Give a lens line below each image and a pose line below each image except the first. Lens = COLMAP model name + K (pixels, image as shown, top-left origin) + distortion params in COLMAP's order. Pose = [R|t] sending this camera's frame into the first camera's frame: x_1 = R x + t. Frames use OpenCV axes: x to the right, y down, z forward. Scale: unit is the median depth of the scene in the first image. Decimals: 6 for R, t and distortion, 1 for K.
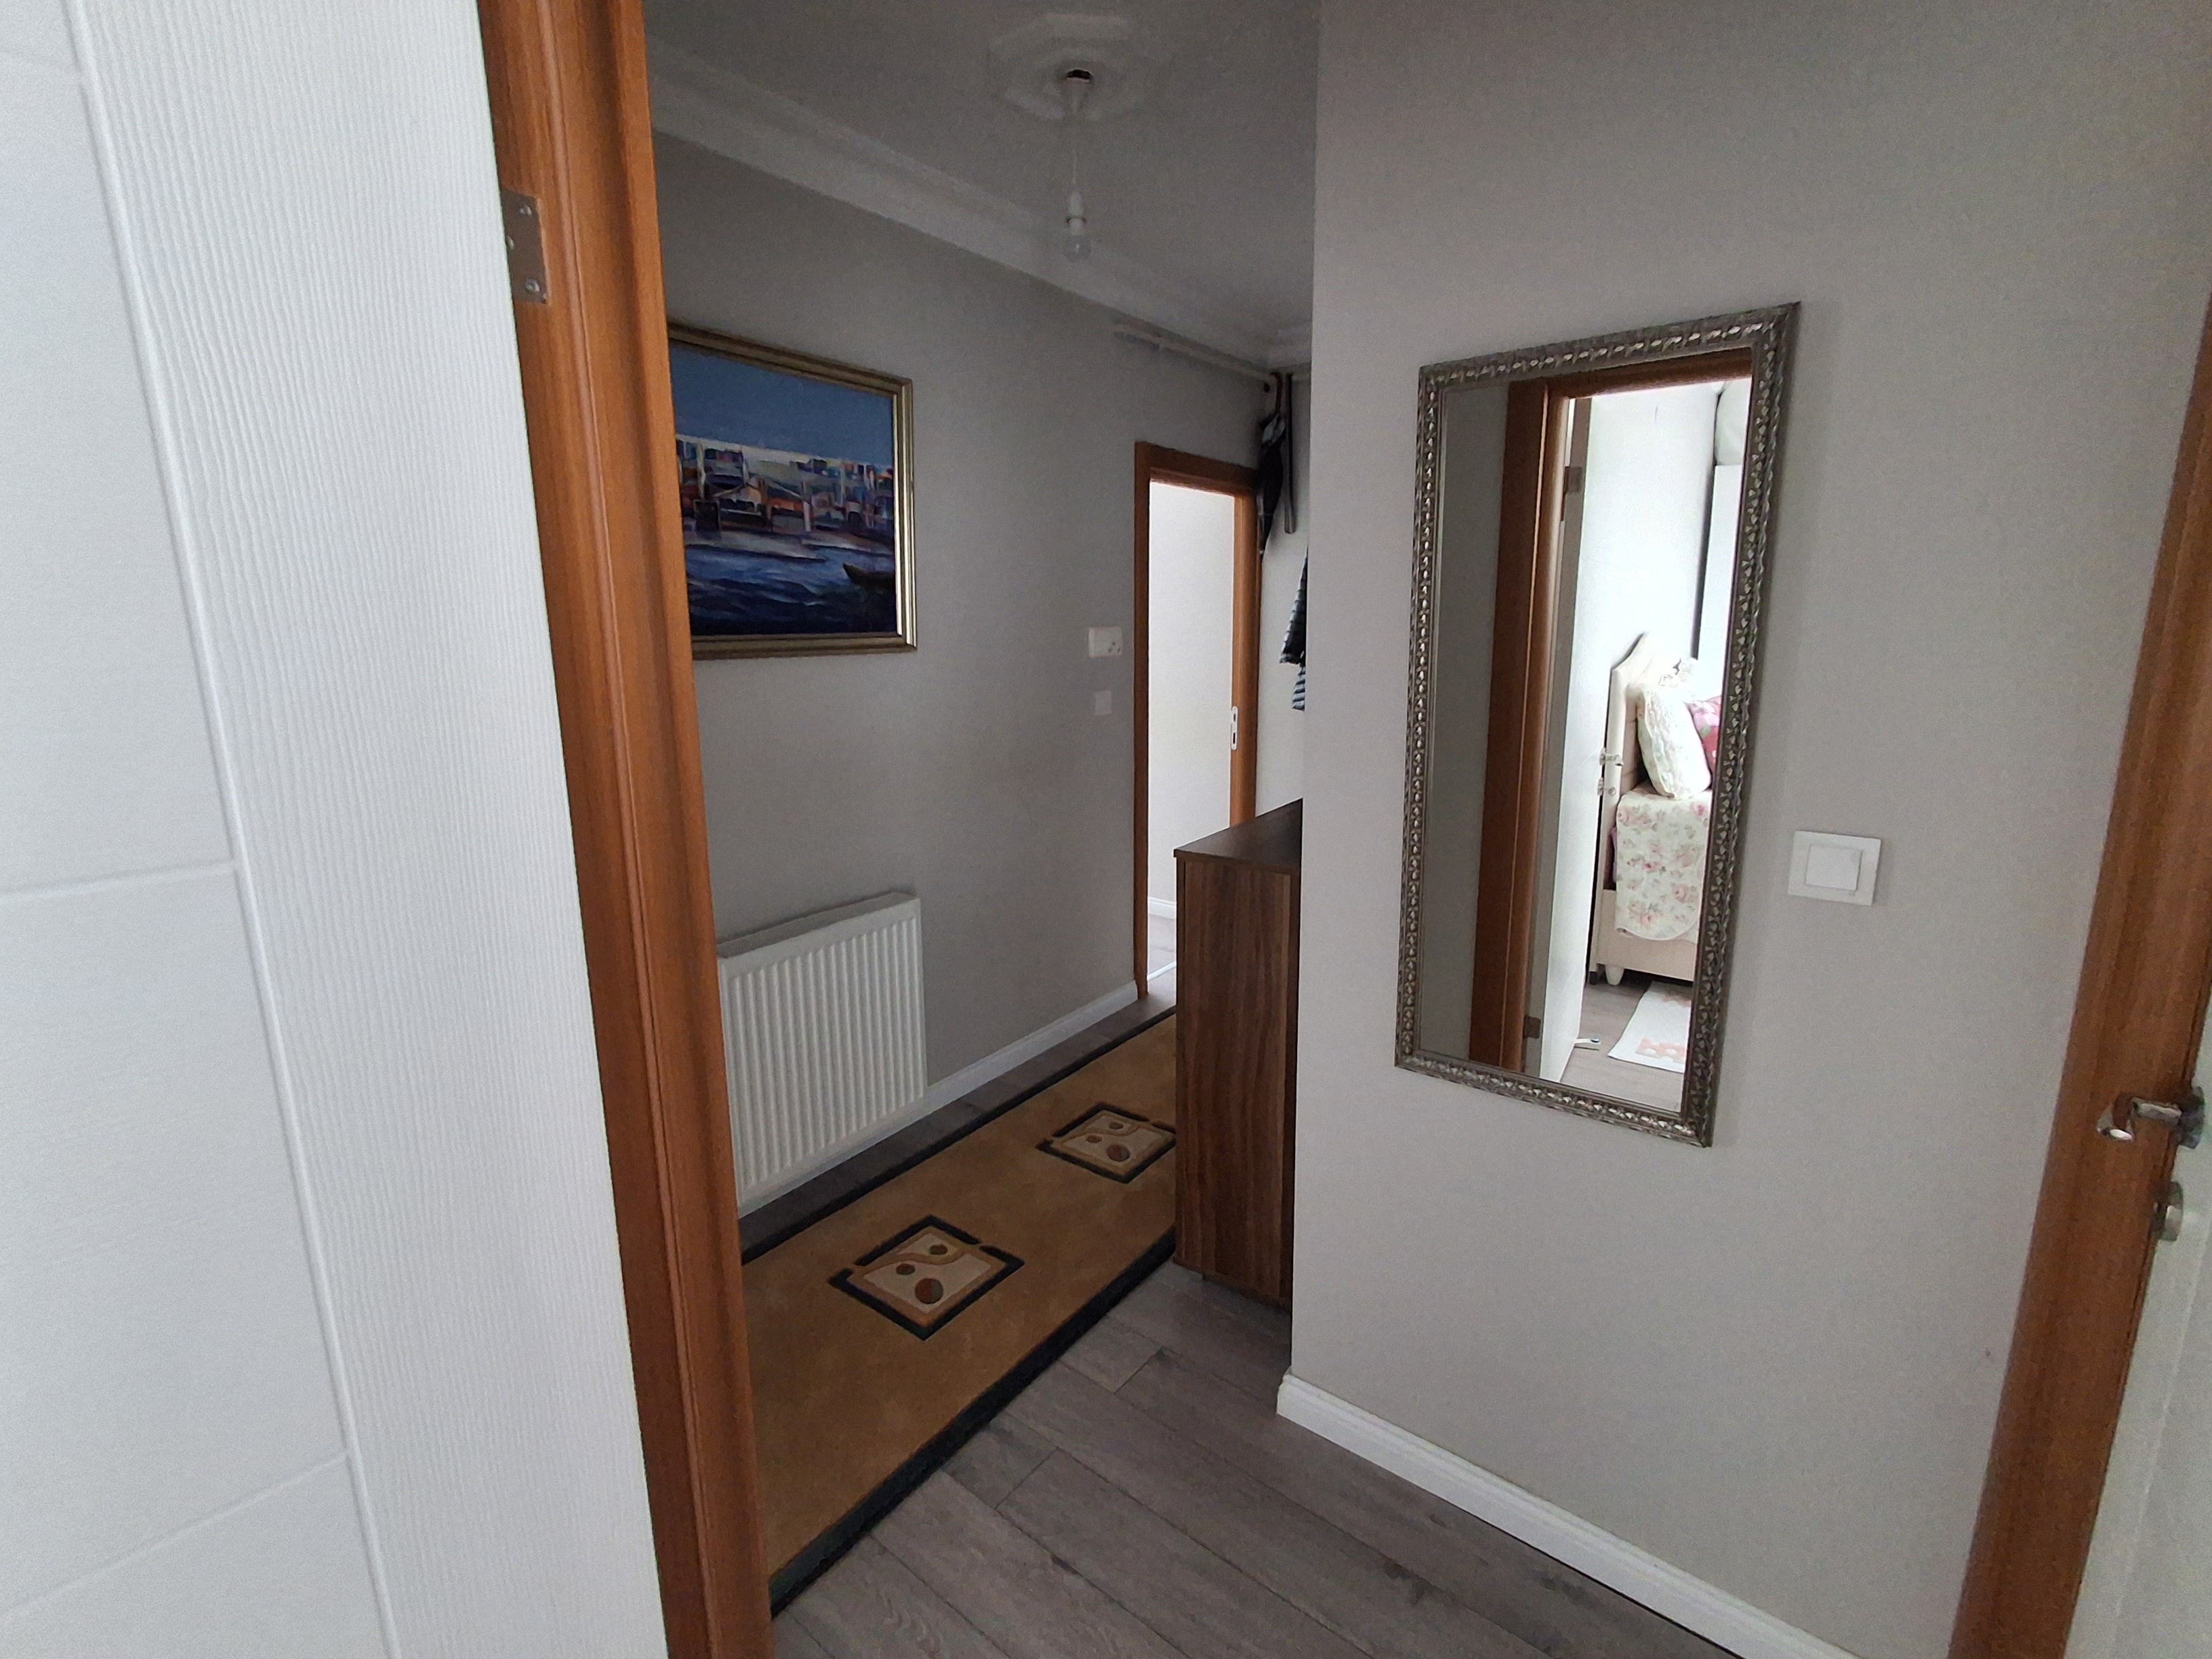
lens RADIAL K [[1000.3, 0, 1098.3], [0, 1000.3, 818.1], [0, 0, 1]] dist [-0.006004, -0.000528]
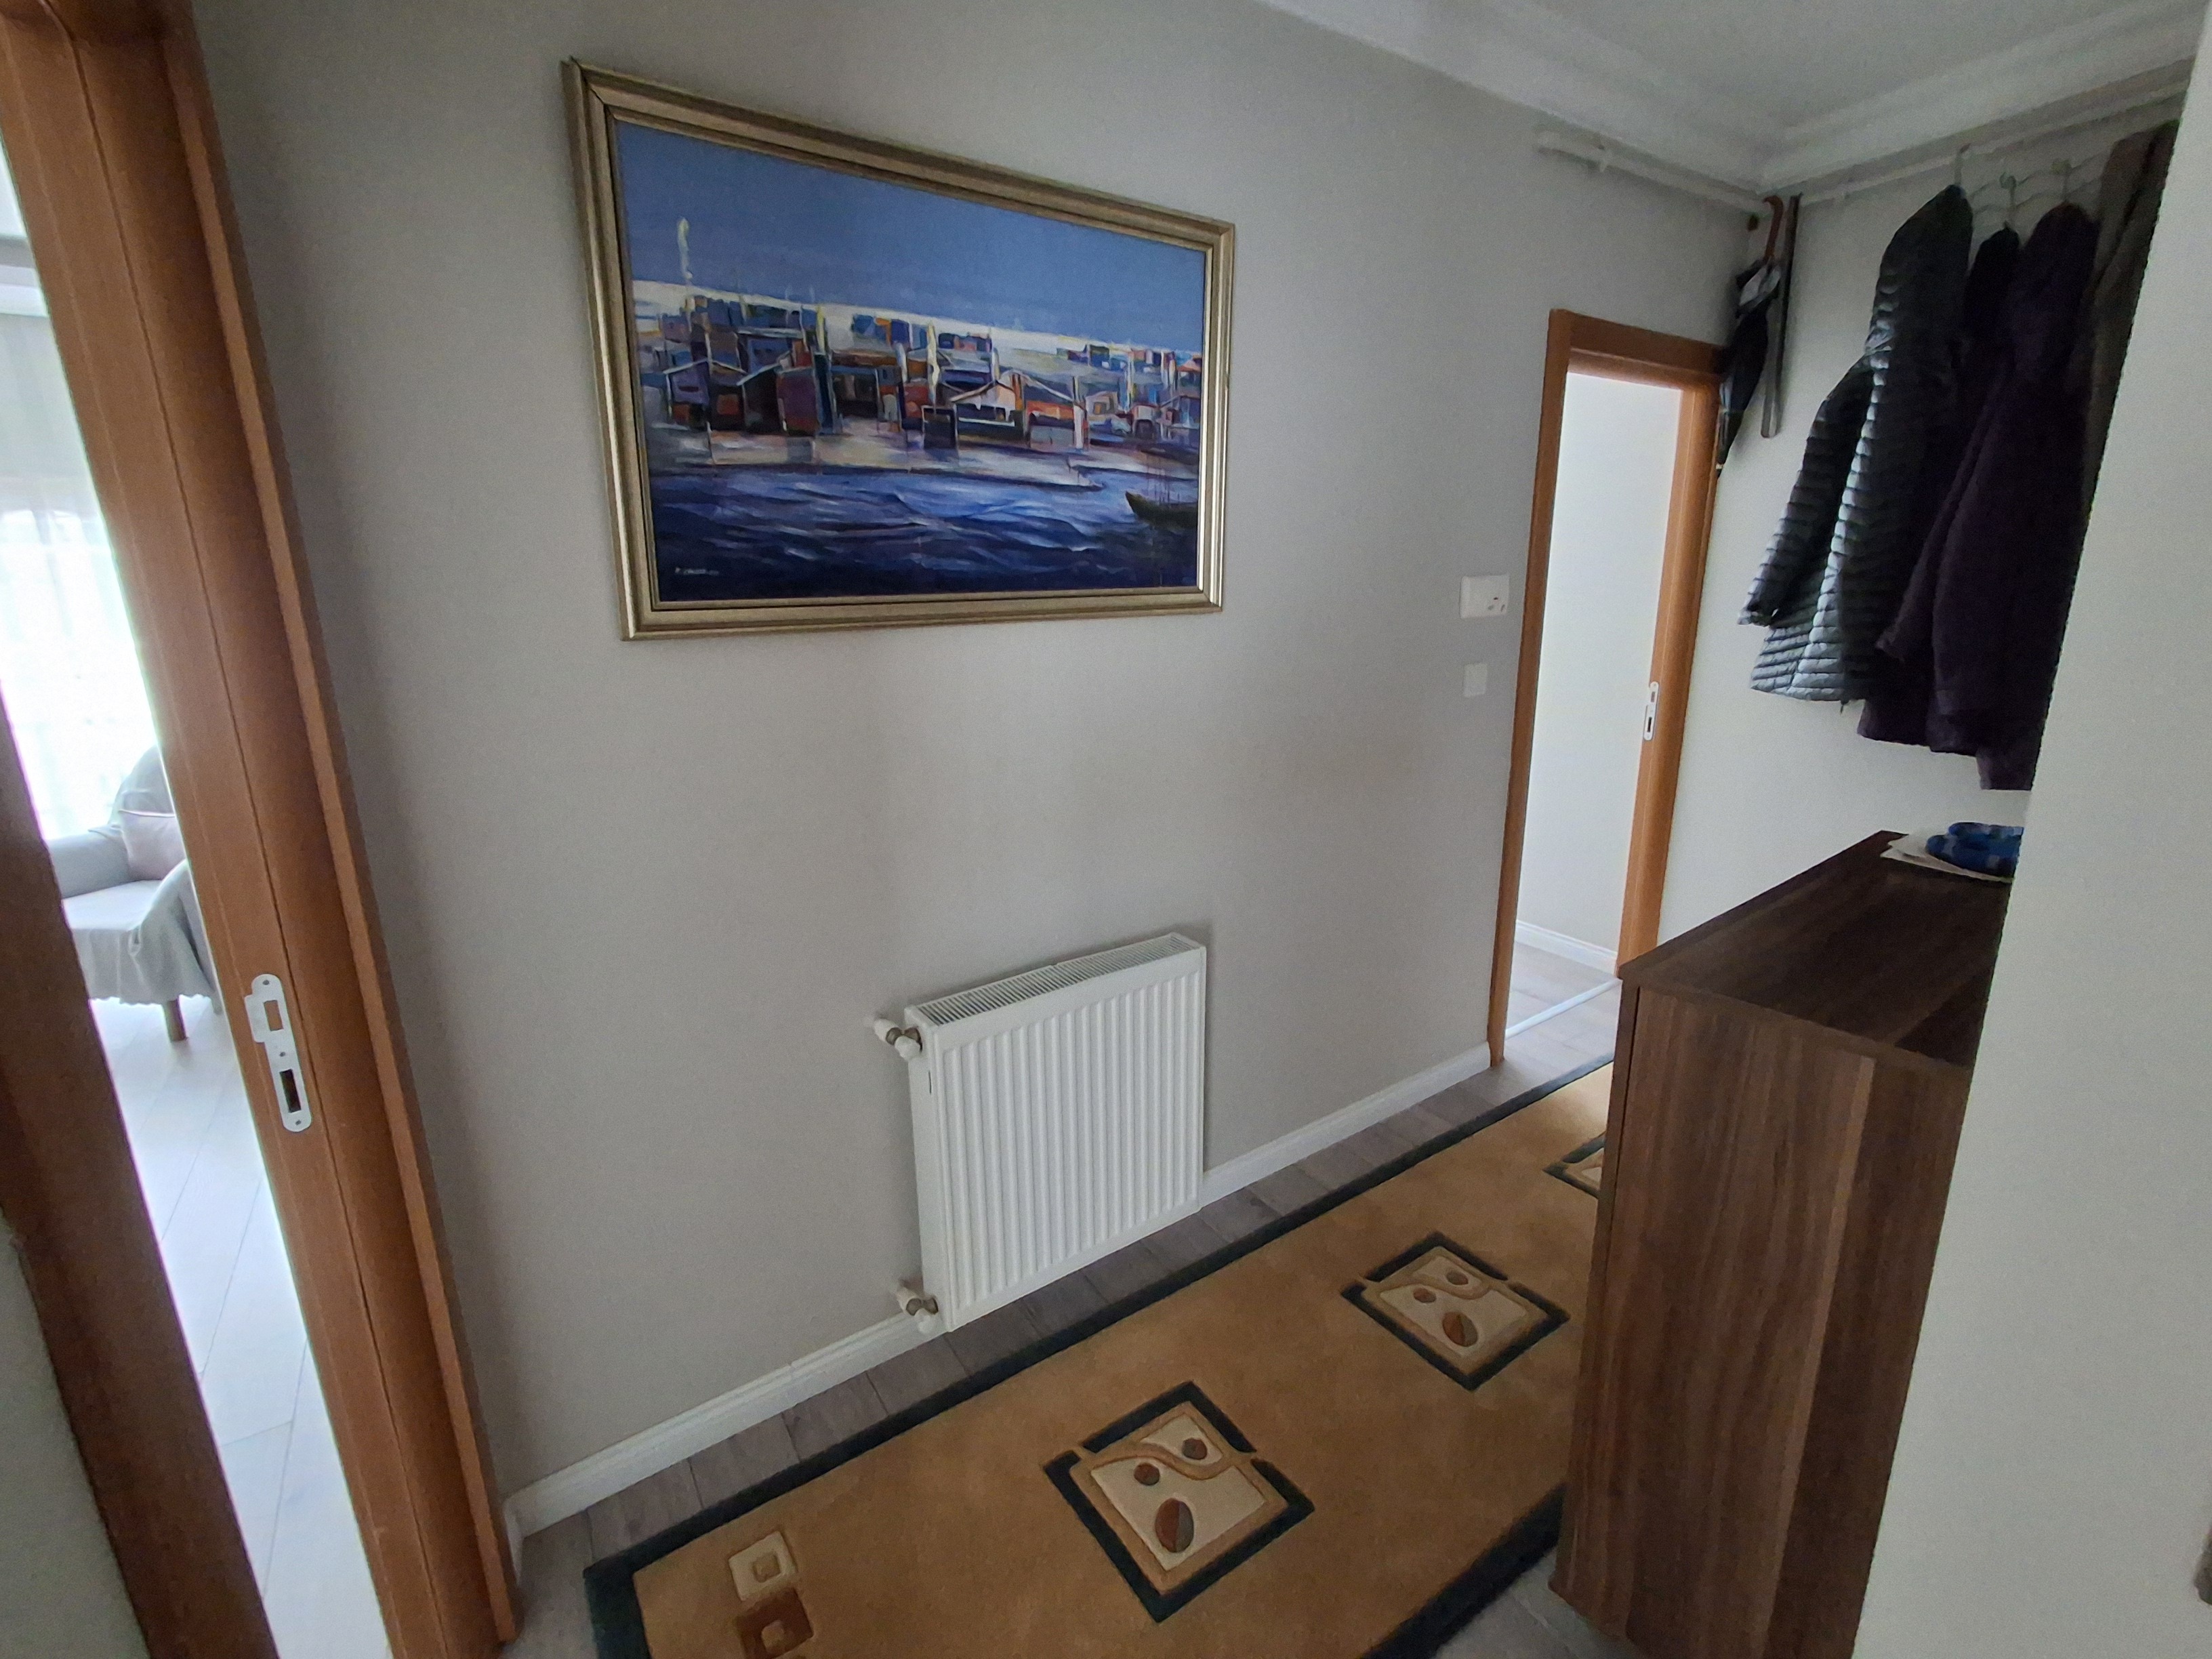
lens RADIAL K [[1007.5, 0, 1096.1], [0, 1007.5, 832.0], [0, 0, 1]] dist [-0.005711, -0.000107]
pose [[0.947703, 0.069560, -0.311480, -0.029098], [-0.050267, 0.996311, 0.069553, -0.056933], [0.315169, -0.050258, 0.947704, 0.282805]]
